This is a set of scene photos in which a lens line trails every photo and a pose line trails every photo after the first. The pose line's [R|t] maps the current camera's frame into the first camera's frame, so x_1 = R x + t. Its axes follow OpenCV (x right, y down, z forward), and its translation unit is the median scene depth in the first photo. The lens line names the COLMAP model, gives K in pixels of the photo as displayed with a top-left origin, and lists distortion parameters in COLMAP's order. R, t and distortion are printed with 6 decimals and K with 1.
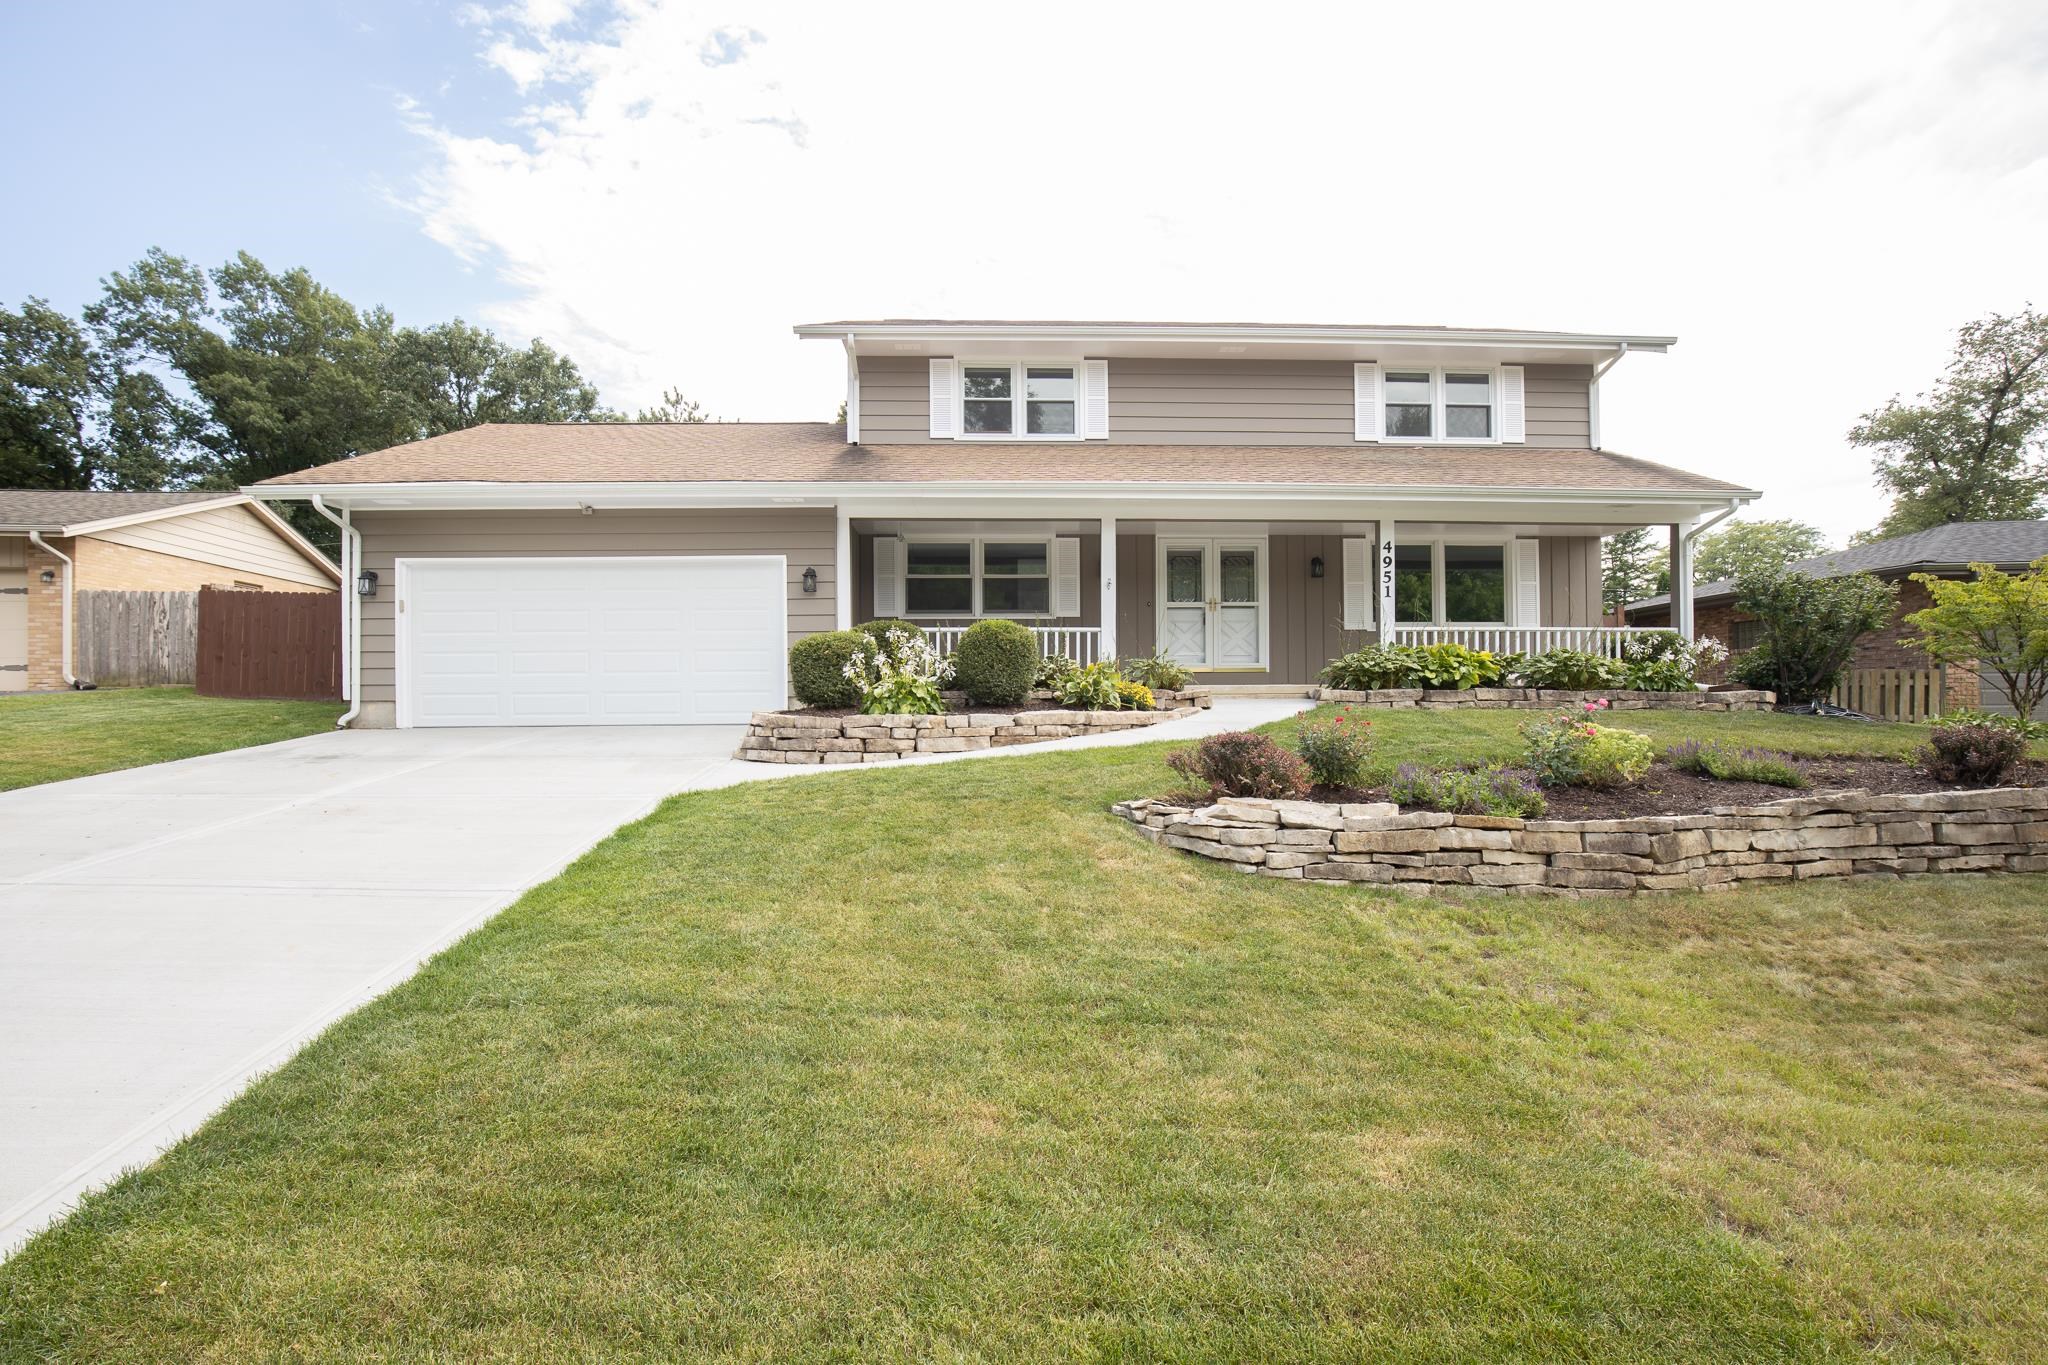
lens RADIAL K [[933.8, 0, 1023.5], [0, 933.8, 698.9], [0, 0, 1]] dist [-0.023092, 0.001158]
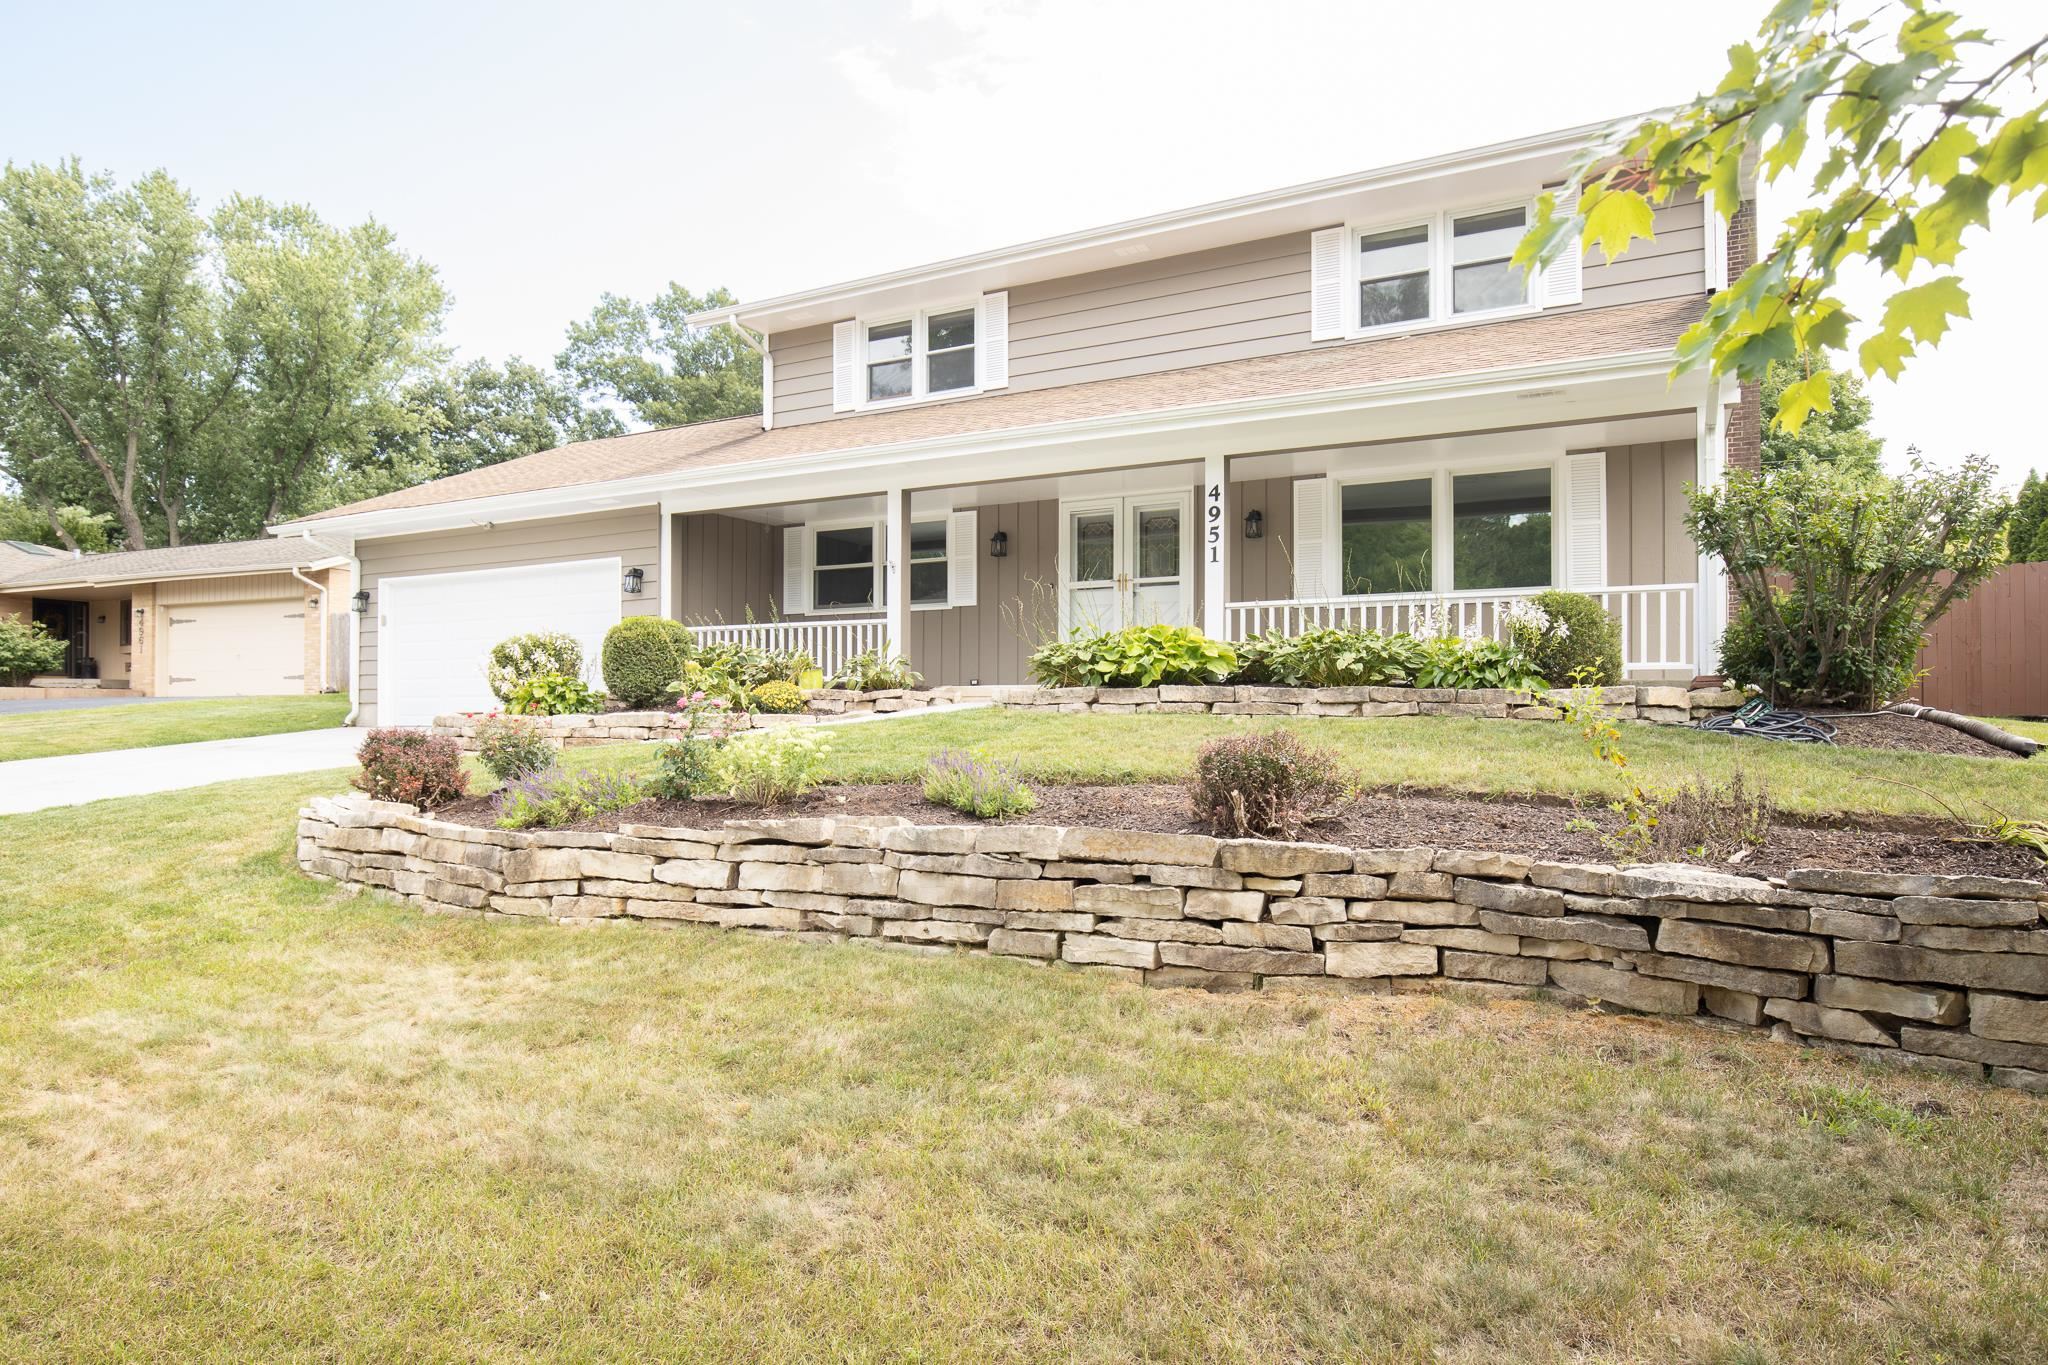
lens RADIAL K [[1181.8, 0, 1023.9], [0, 1181.8, 694.4], [0, 0, 1]] dist [-0.007335, -0.001024]
pose [[0.867386, -0.002321, -0.497630, 0.619601], [-0.005096, 0.999895, -0.013545, 0.006093], [0.497610, 0.014284, 0.867283, 0.108222]]
